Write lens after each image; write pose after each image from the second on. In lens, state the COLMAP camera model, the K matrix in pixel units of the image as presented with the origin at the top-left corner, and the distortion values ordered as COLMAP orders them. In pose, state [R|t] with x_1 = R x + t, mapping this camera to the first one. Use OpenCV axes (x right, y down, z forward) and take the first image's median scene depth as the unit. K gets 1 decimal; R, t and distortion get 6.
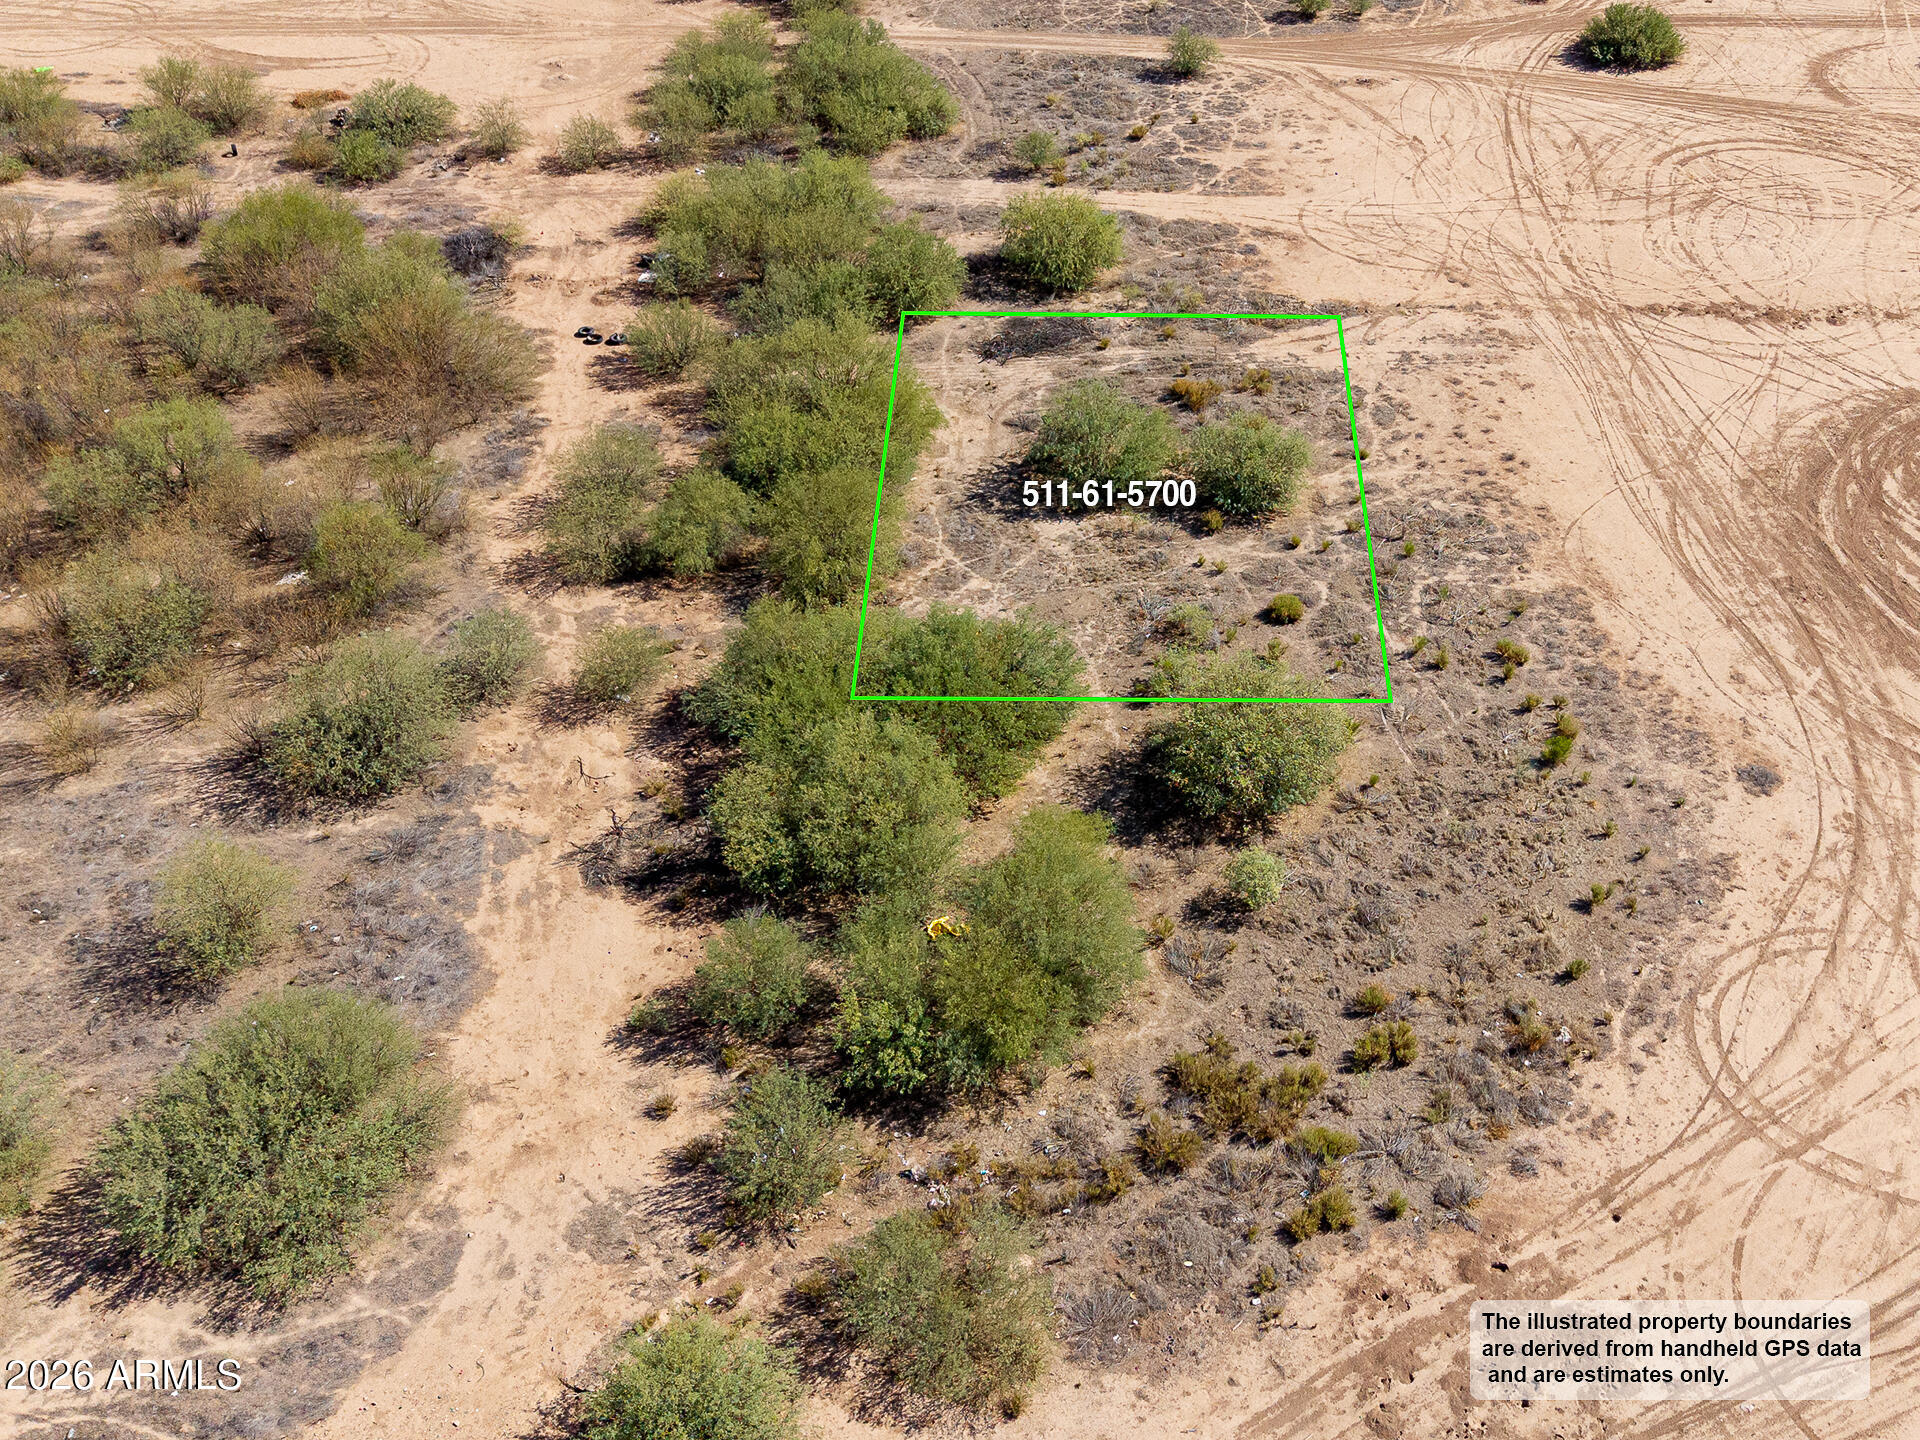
lens RADIAL K [[1831.3, 0, 1220.2], [0, 1831.3, 713.6], [0, 0, 1]] dist [0.157284, -0.445460]
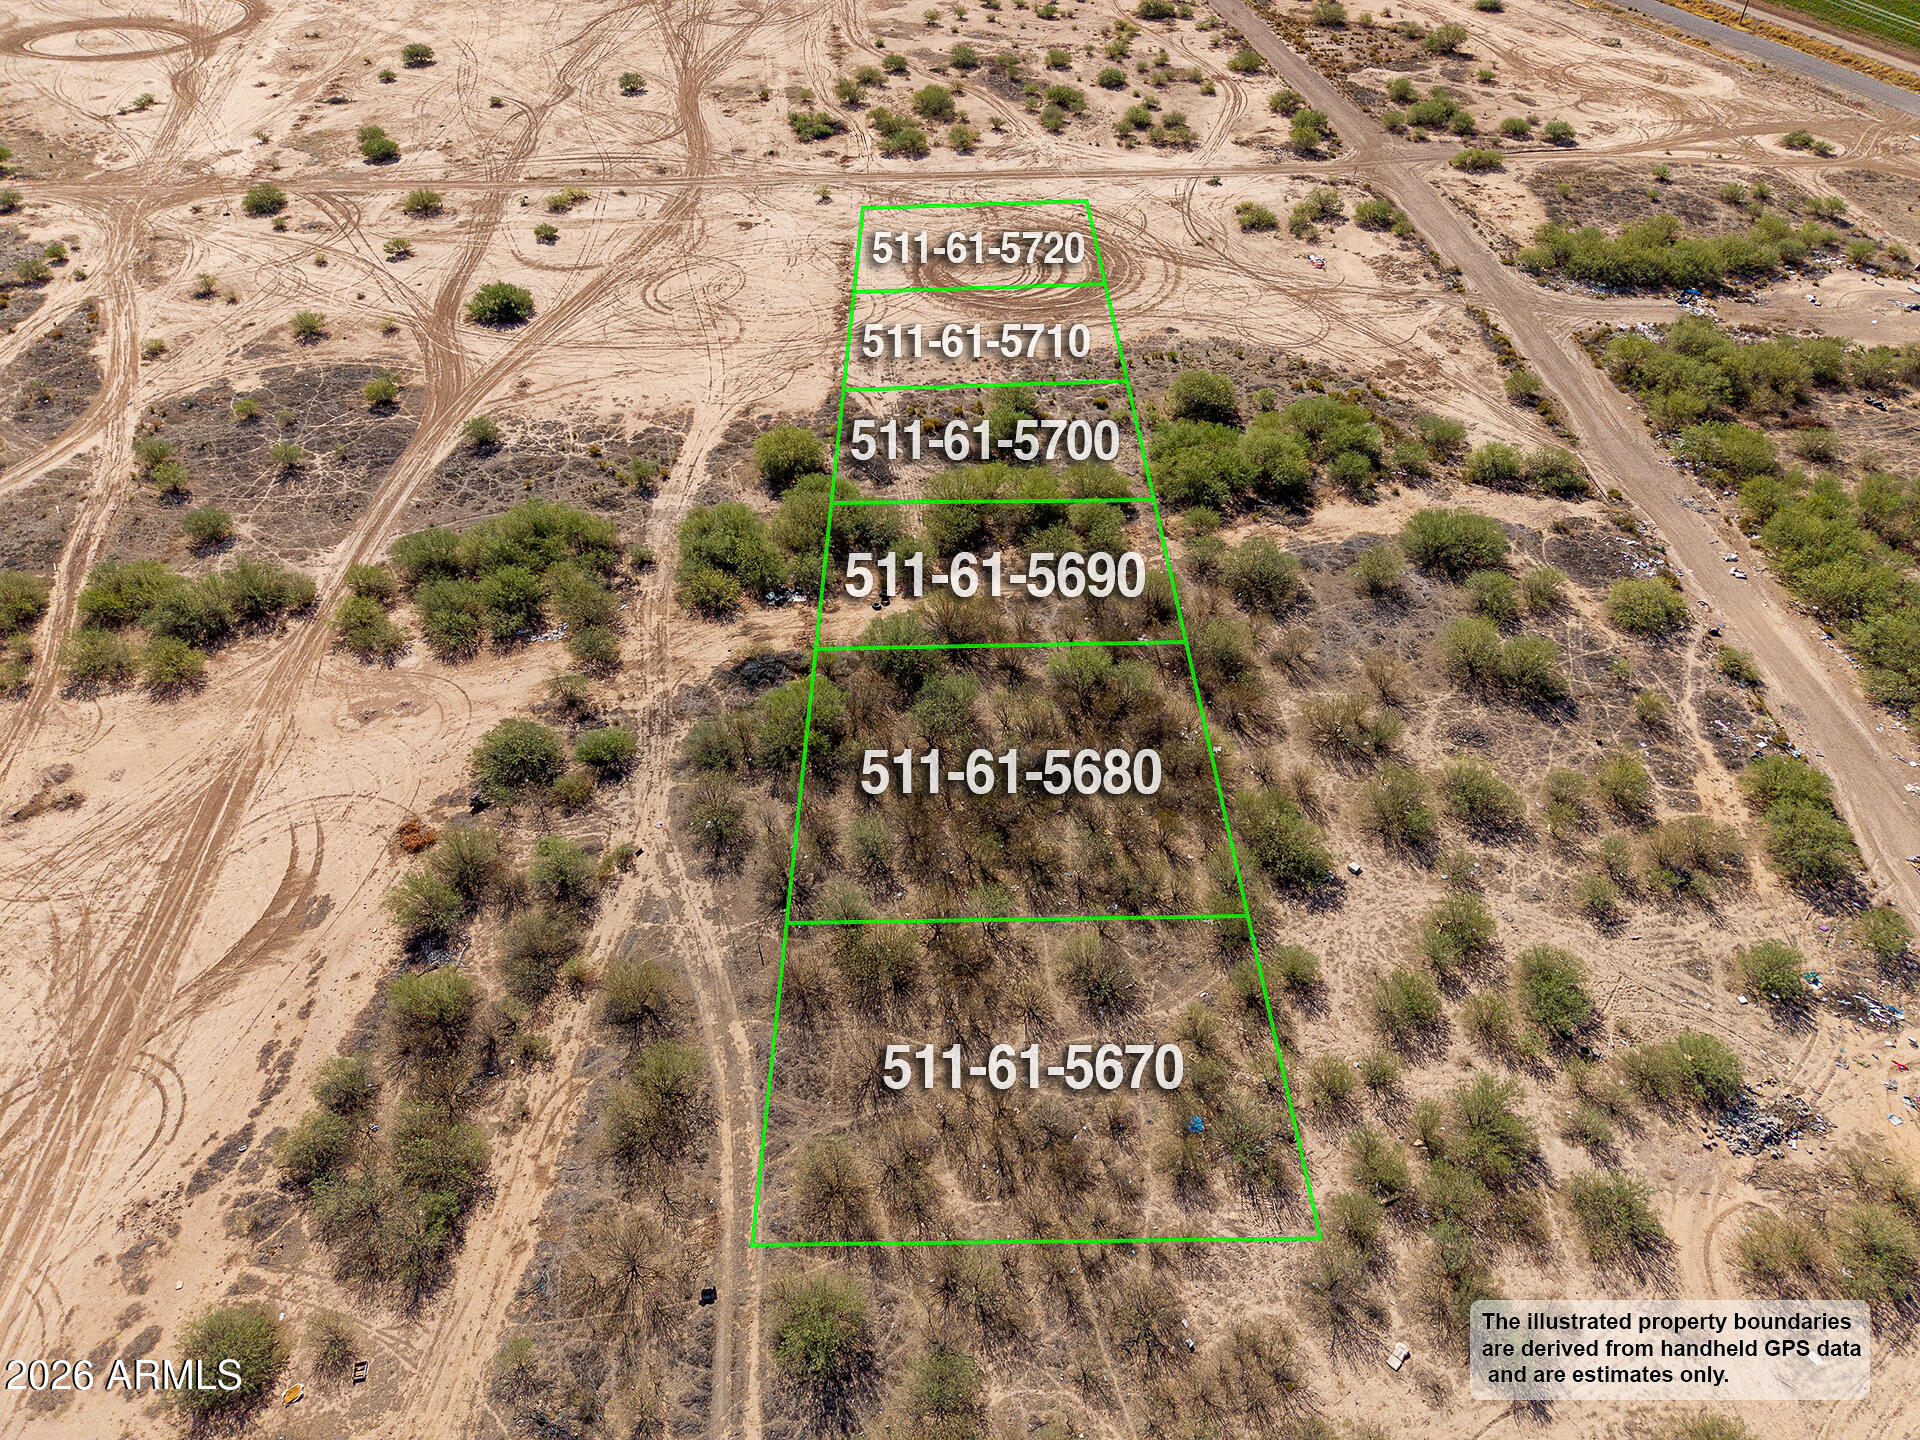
lens RADIAL K [[1276.2, 0, 946.8], [0, 1276.2, 719.0], [0, 0, 1]] dist [0.012235, -0.003726]
pose [[-0.035910, -0.680715, 0.731668, -1.560917], [0.621150, 0.558336, 0.549939, -0.921525], [-0.782868, 0.474224, 0.402777, 0.641499]]
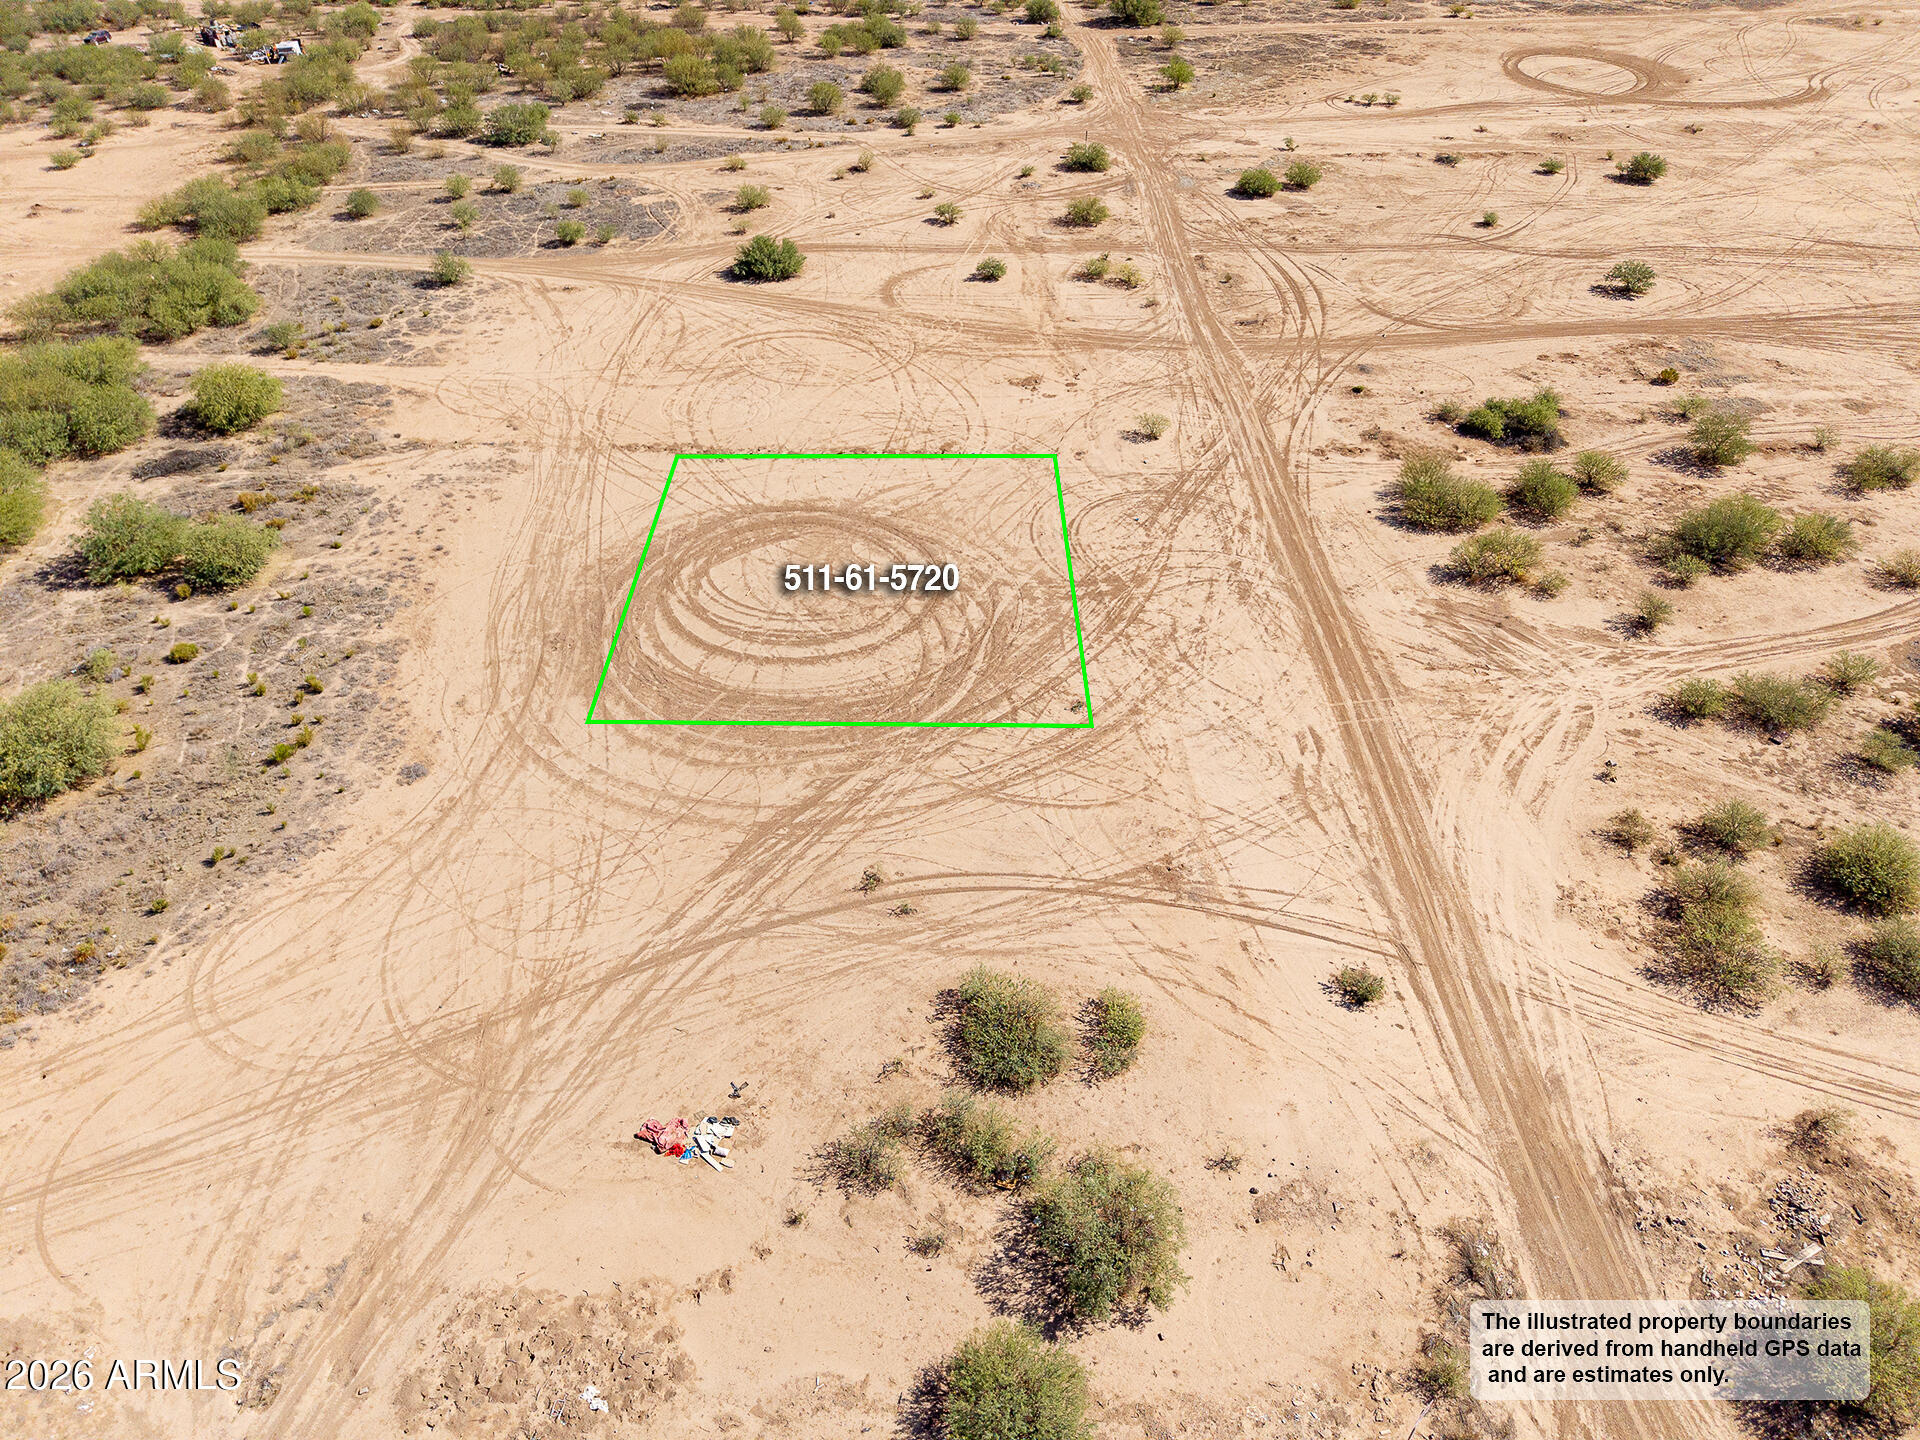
lens RADIAL K [[1266.9, 0, 960.0], [0, 1266.9, 720.0], [0, 0, 1]] dist [0.054721, -0.074592]
pose [[0.999981, 0.003321, -0.005280, 0.634969], [-0.003324, 0.999994, -0.000599, -0.006359], [0.005278, 0.000617, 0.999986, 0.004616]]
